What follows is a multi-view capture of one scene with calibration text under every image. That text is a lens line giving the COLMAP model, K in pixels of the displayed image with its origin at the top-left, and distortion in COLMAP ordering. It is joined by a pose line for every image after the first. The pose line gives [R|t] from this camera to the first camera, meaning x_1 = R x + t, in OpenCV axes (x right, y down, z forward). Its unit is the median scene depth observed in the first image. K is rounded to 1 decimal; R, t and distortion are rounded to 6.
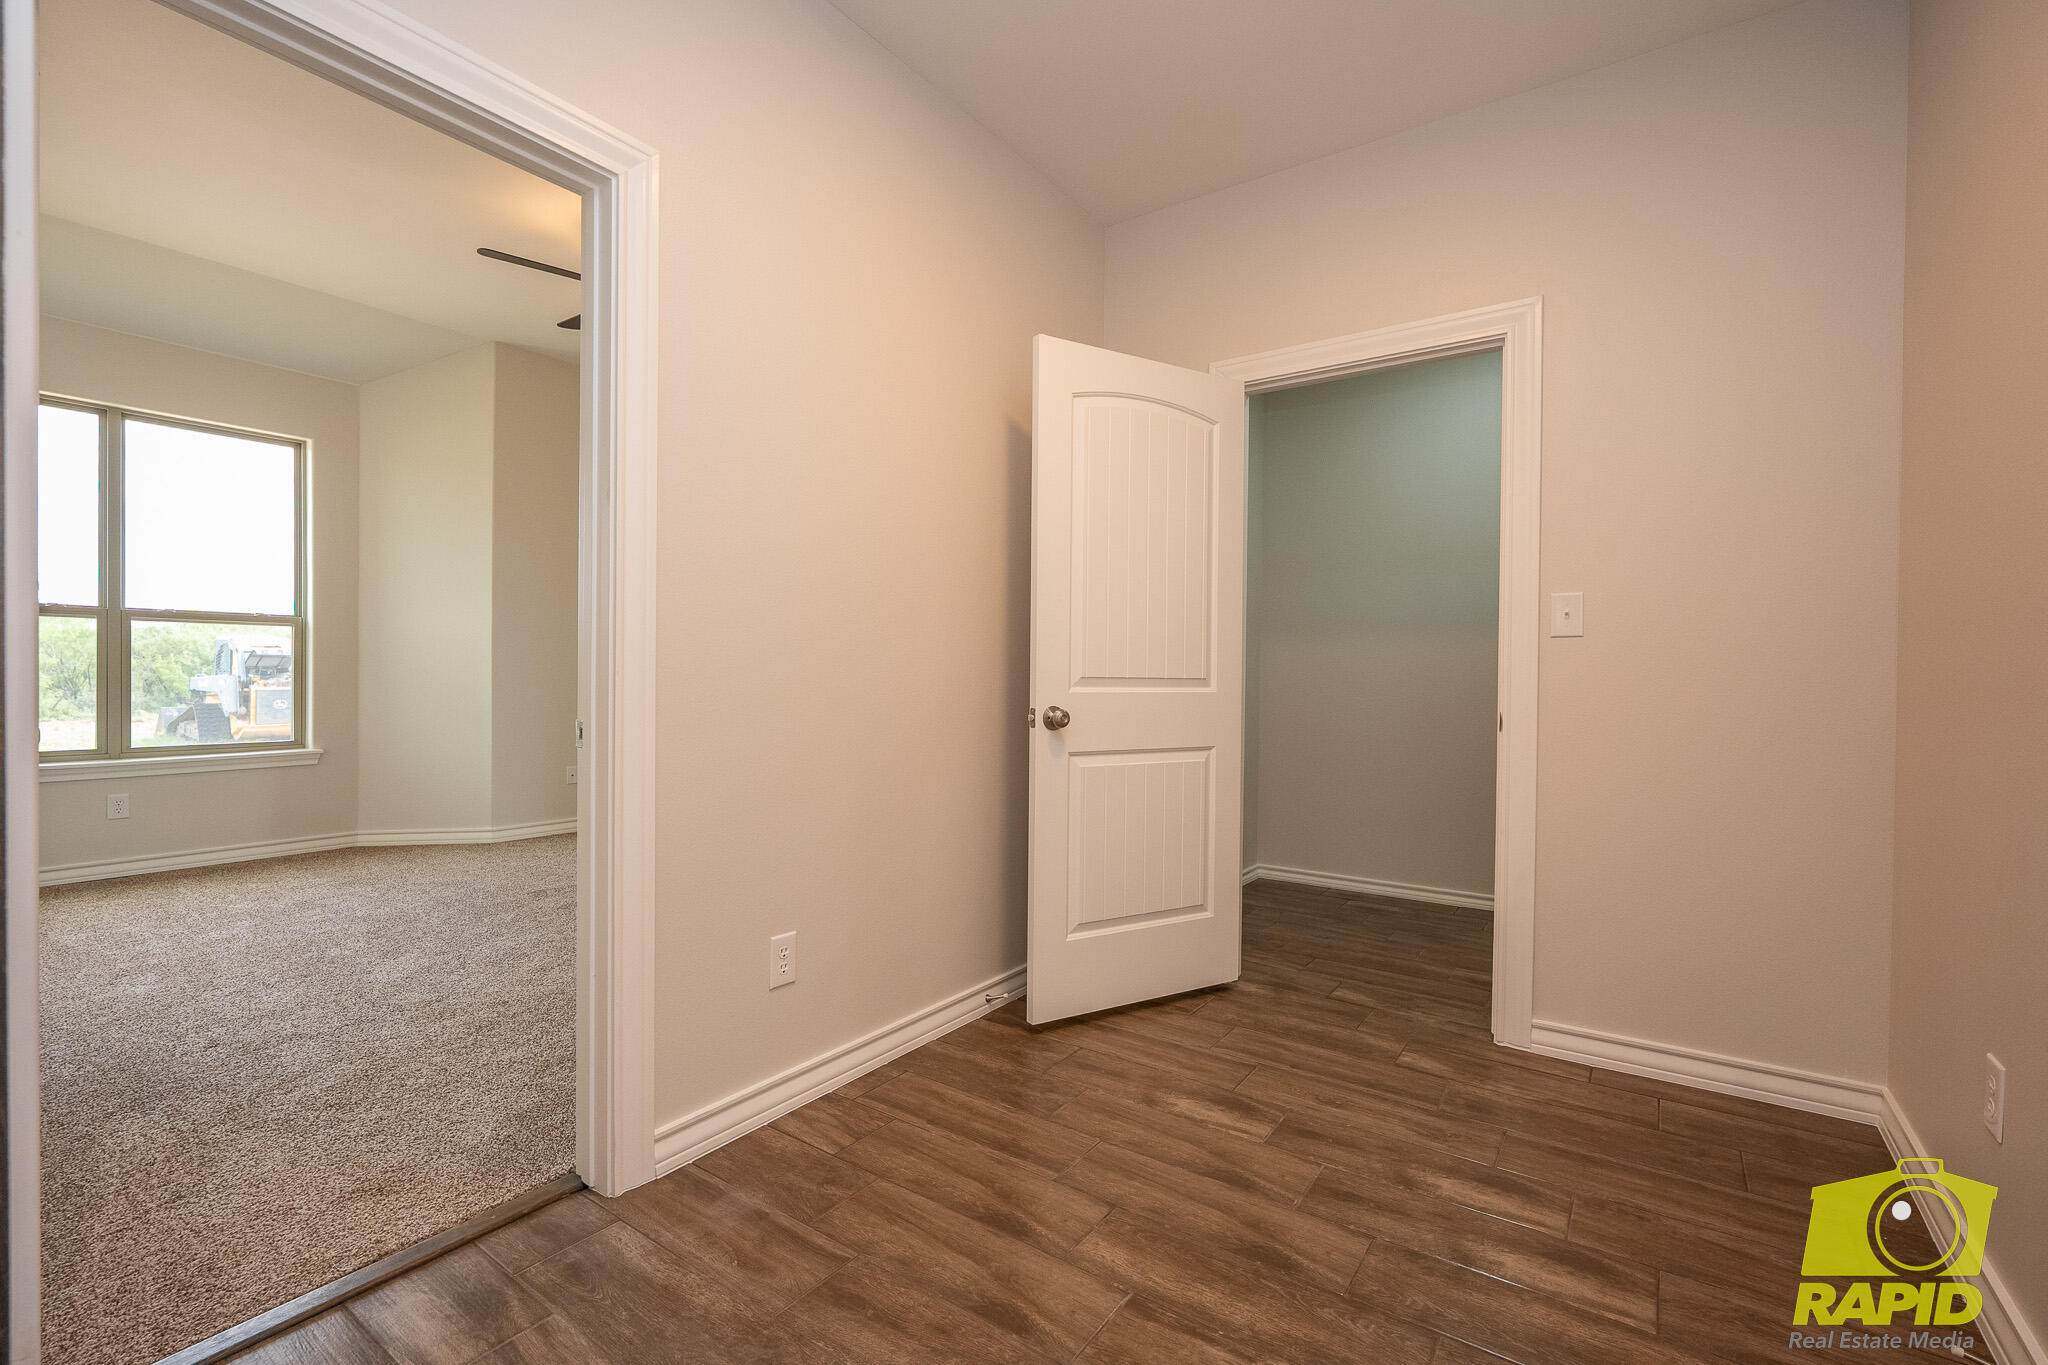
lens RADIAL K [[896.8, 0, 1022.1], [0, 896.8, 683.6], [0, 0, 1]] dist [-0.006666, 0.000329]
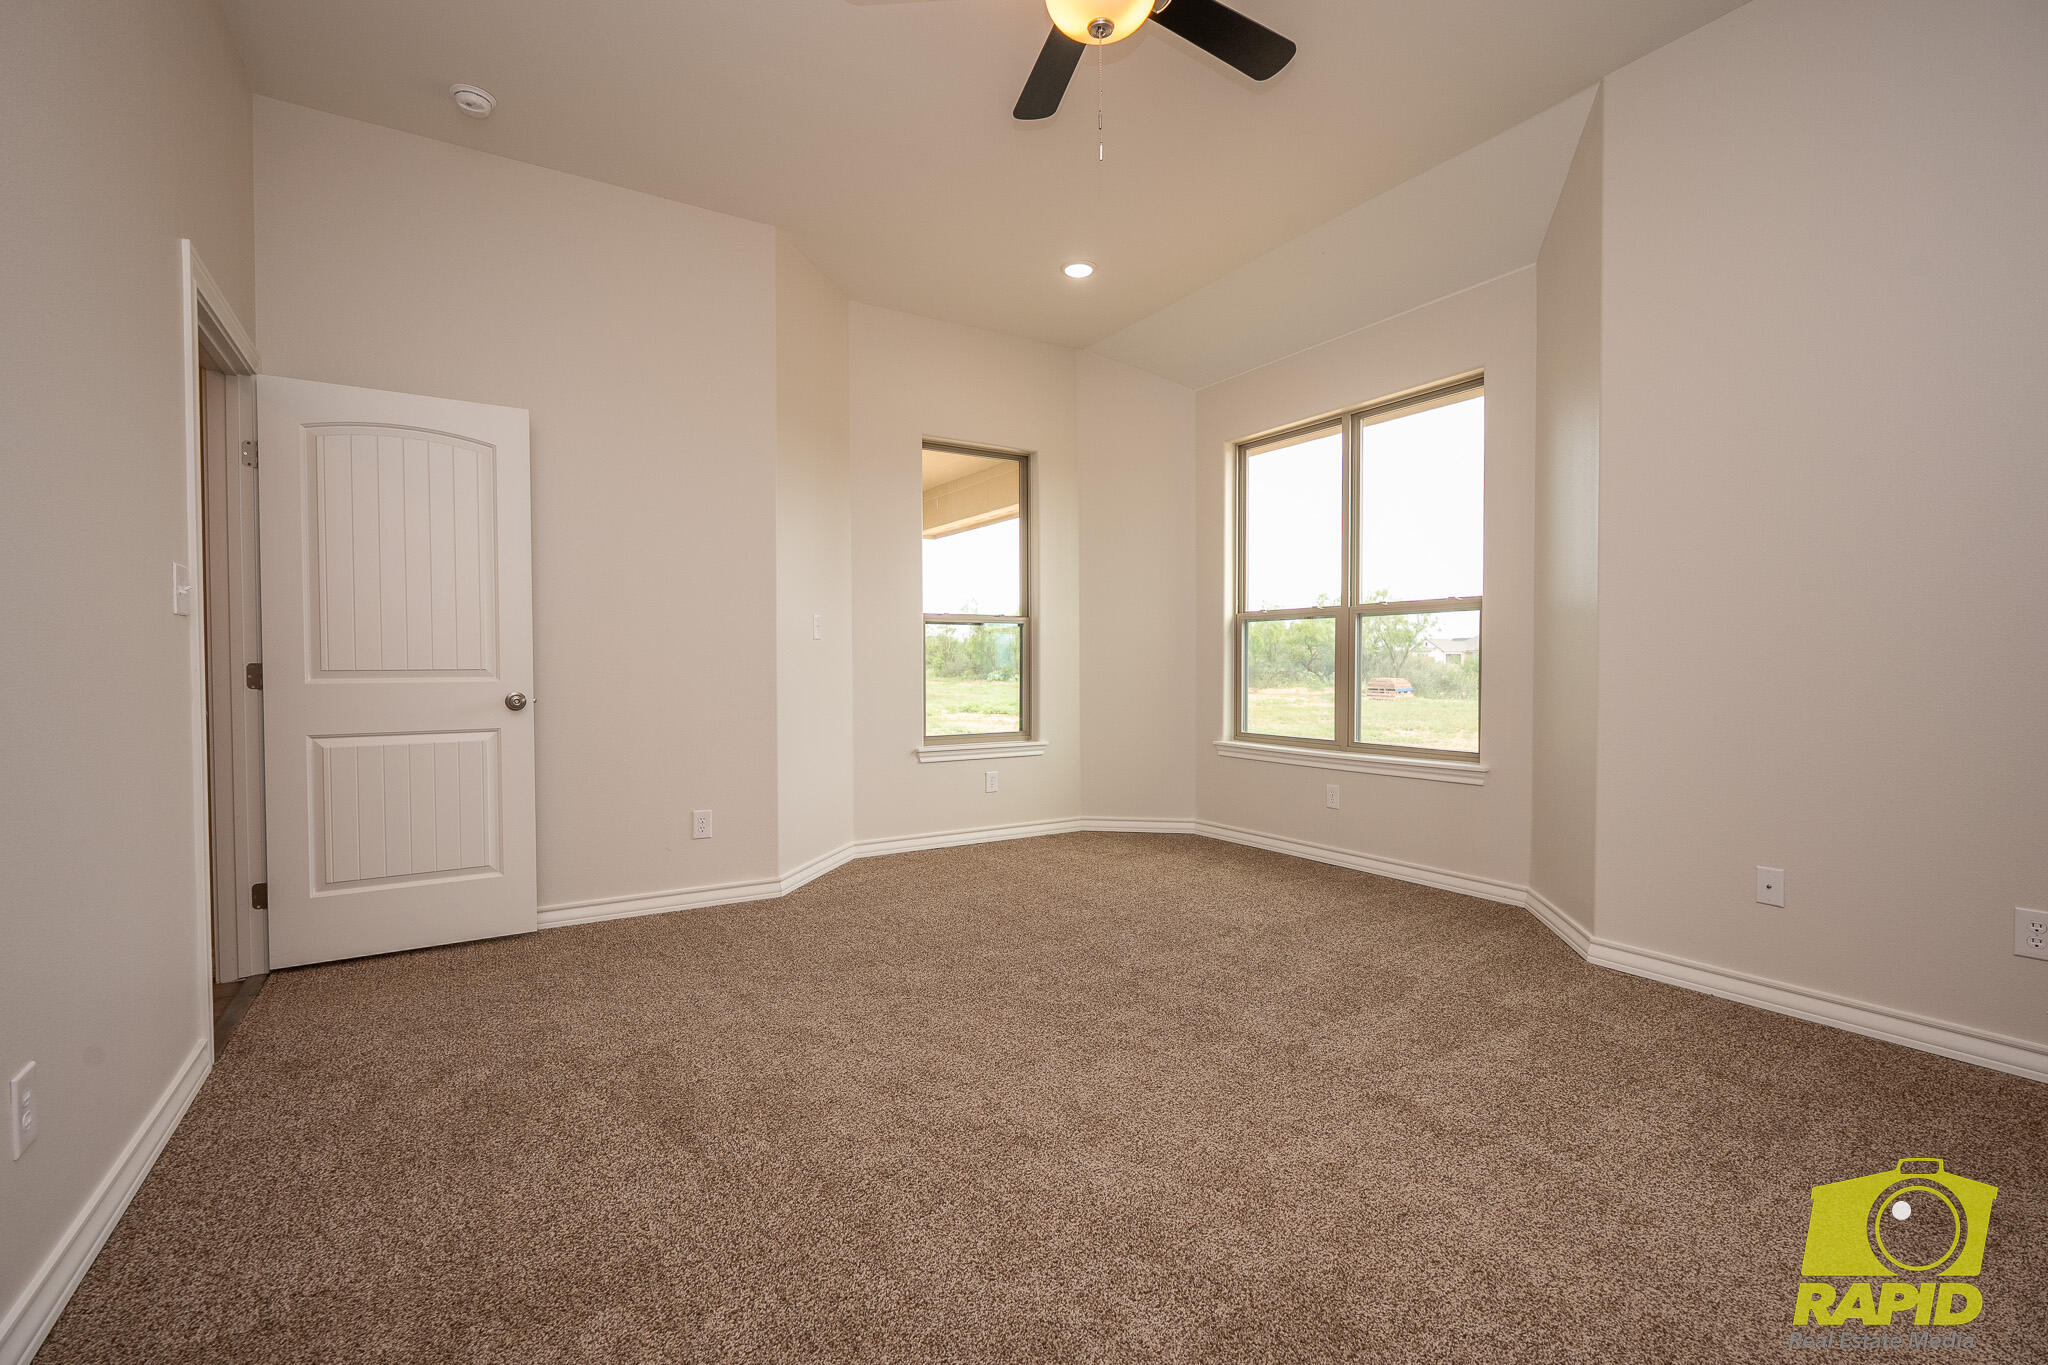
lens RADIAL K [[896.8, 0, 1022.1], [0, 896.8, 683.6], [0, 0, 1]] dist [-0.006666, 0.000329]
pose [[-0.388286, 0.010954, -0.921474, 0.079124], [-0.008113, 0.999850, 0.015304, -0.006686], [0.921503, 0.013419, -0.388139, 0.922846]]
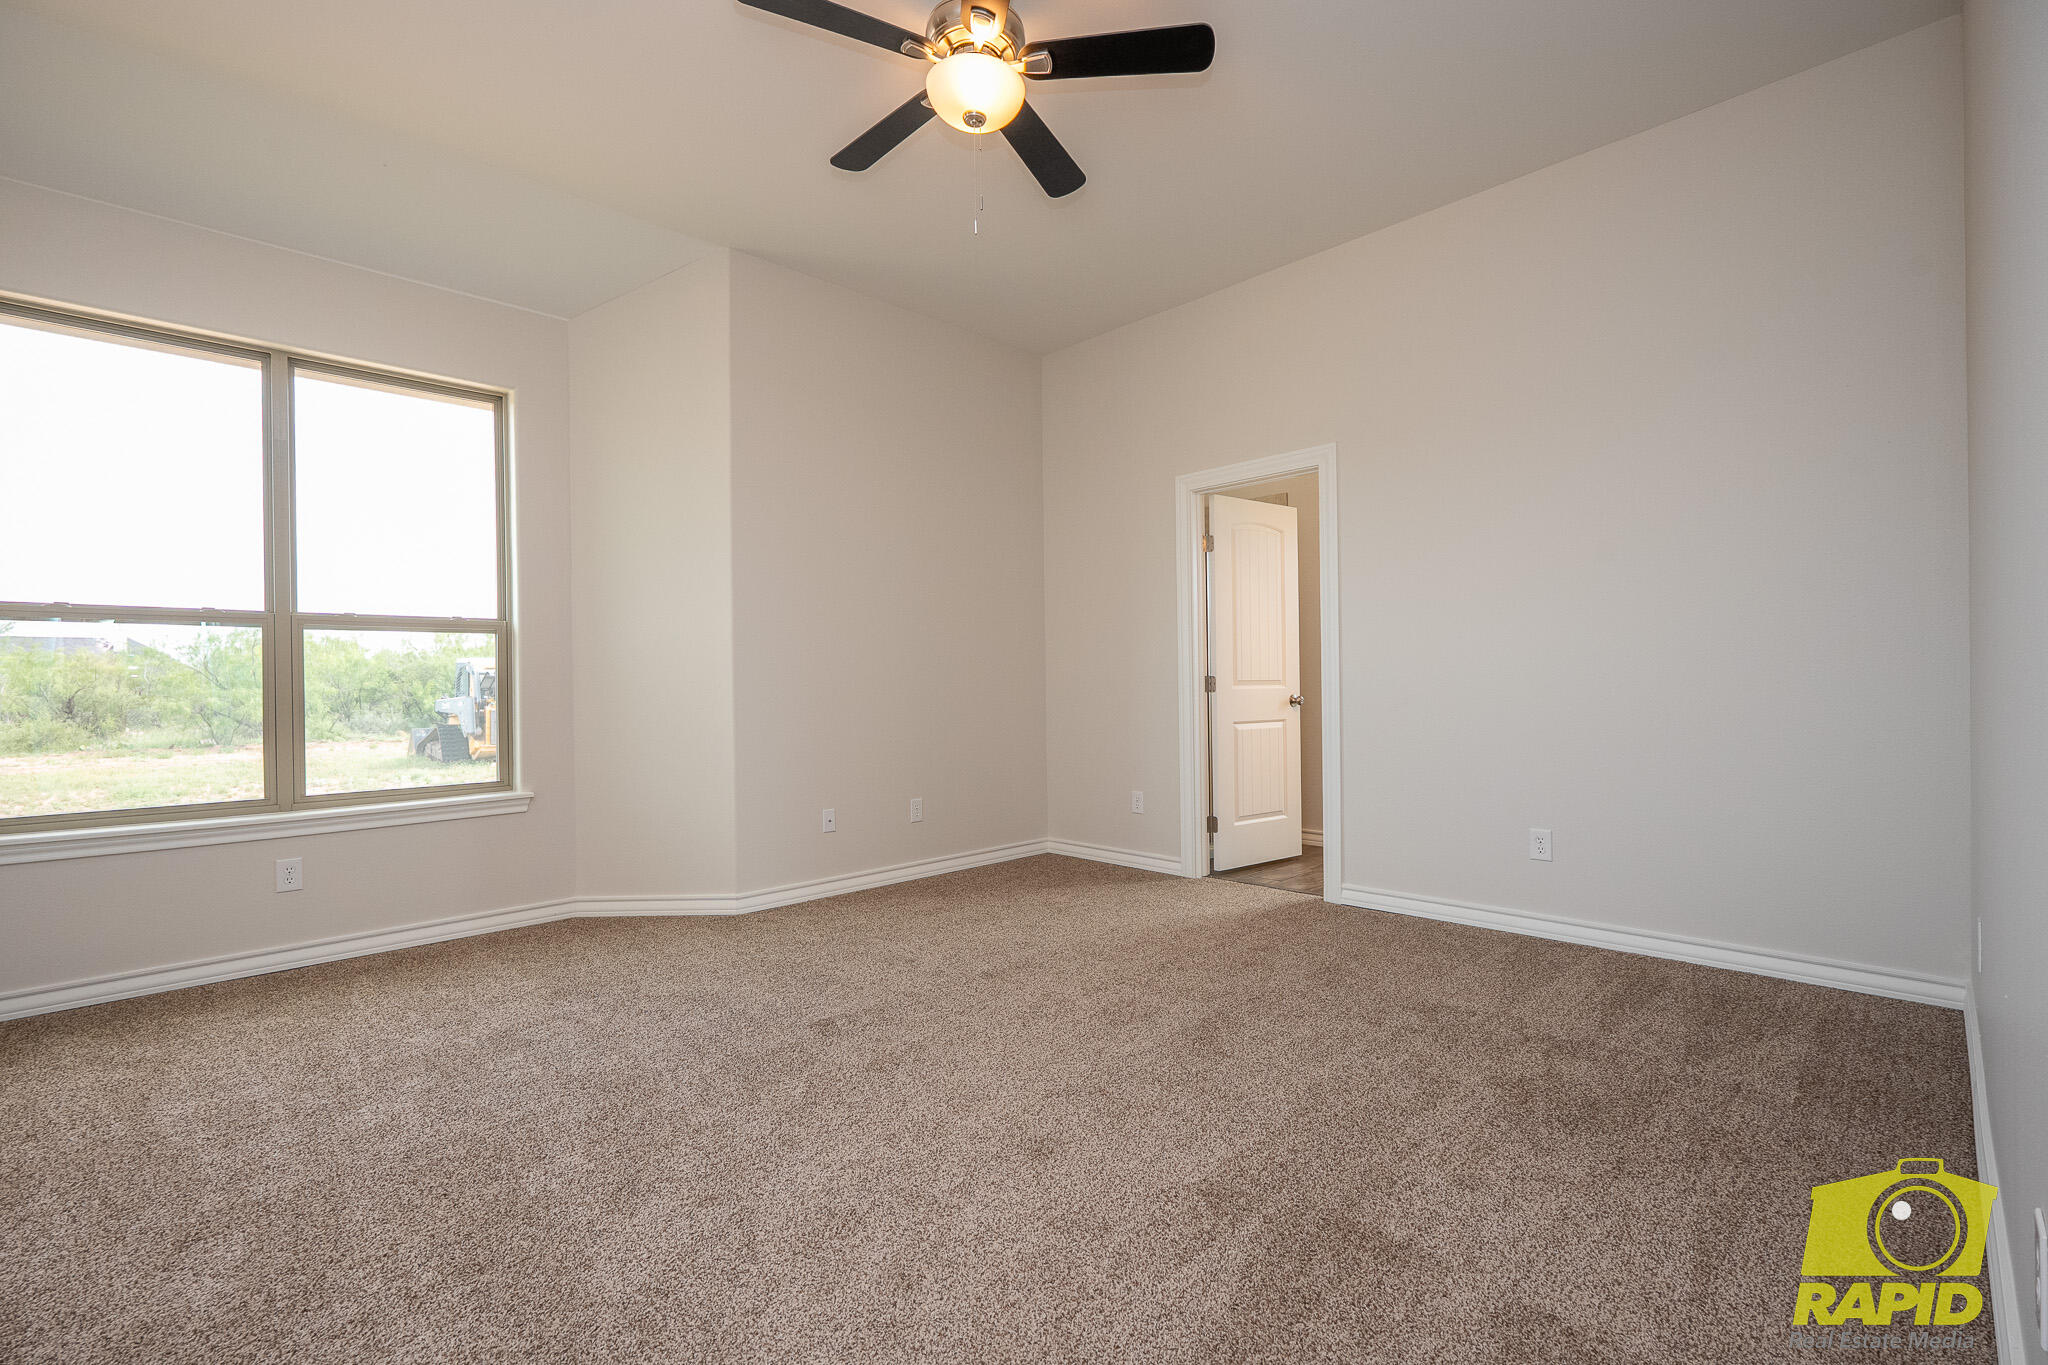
lens RADIAL K [[896.8, 0, 1022.1], [0, 896.8, 683.6], [0, 0, 1]] dist [-0.006666, 0.000329]
pose [[0.983361, -0.022690, -0.180237, -0.228043], [0.021243, 0.999725, -0.009954, -0.003057], [0.180413, 0.005959, 0.983573, 0.317443]]
